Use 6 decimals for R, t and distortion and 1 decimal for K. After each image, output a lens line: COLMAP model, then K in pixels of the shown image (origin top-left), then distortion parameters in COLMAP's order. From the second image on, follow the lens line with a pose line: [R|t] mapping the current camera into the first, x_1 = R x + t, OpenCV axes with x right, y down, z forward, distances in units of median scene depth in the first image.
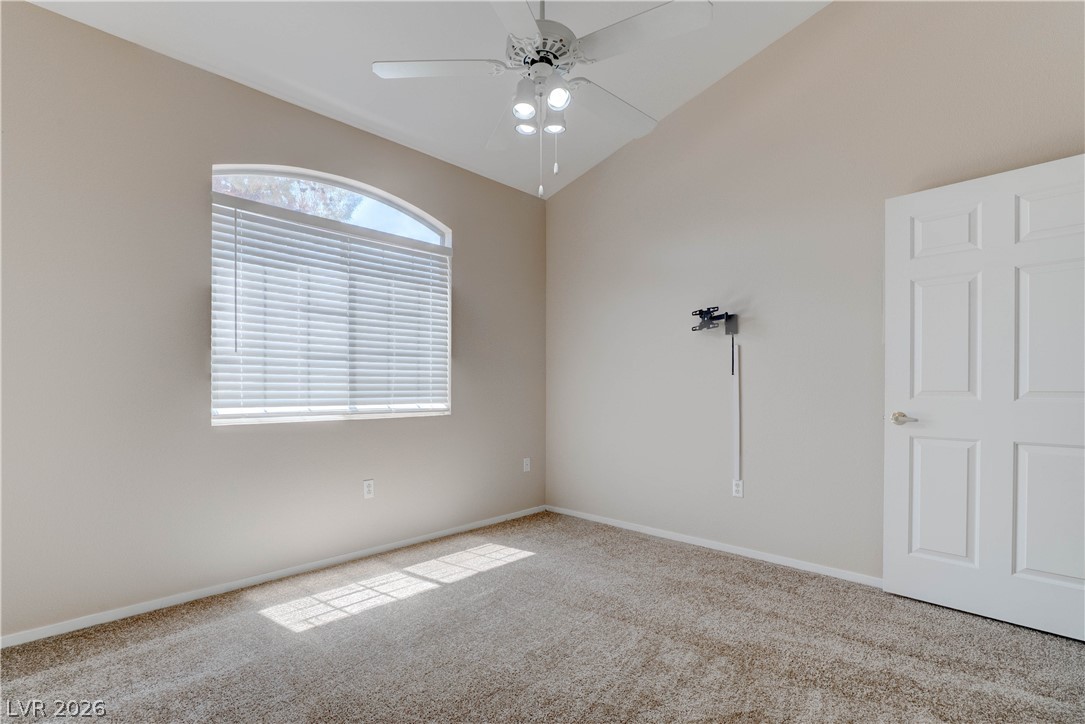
lens RADIAL K [[494.8, 0, 553.2], [0, 494.8, 385.4], [0, 0, 1]] dist [-0.023583, 0.007663]
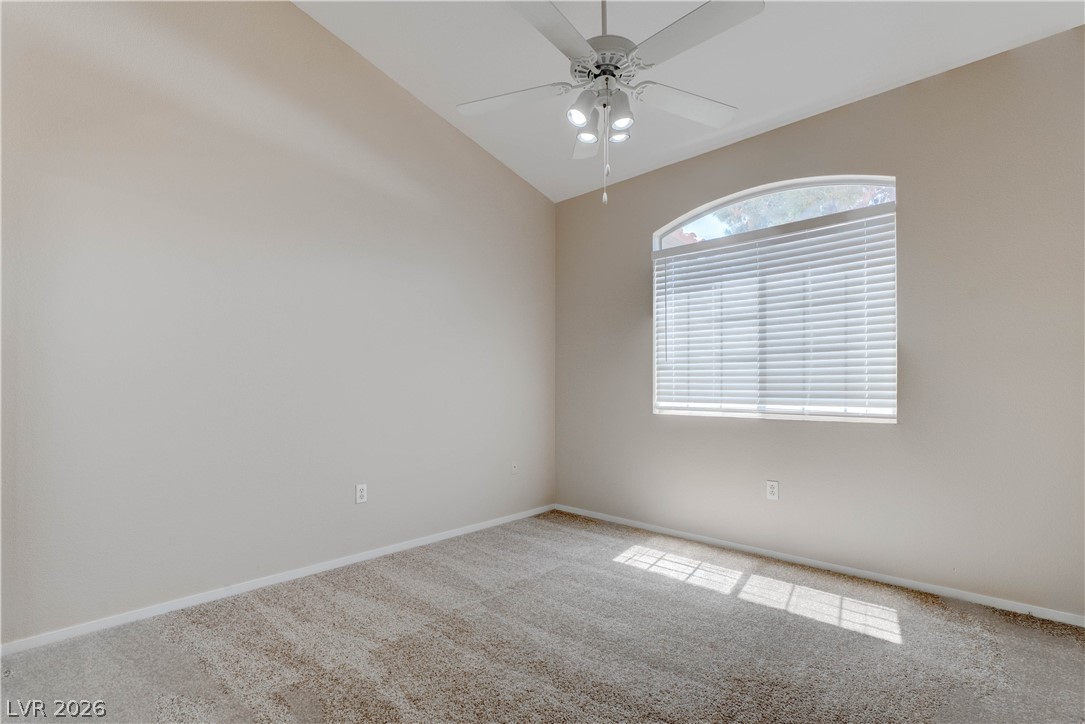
lens RADIAL K [[494.8, 0, 530.6], [0, 494.8, 376.8], [0, 0, 1]] dist [-0.023583, 0.007663]
pose [[-0.004118, -0.016028, -0.999863, 0.622468], [0.006957, 0.999847, -0.016057, -0.004449], [0.999967, -0.007022, -0.004006, 0.525229]]
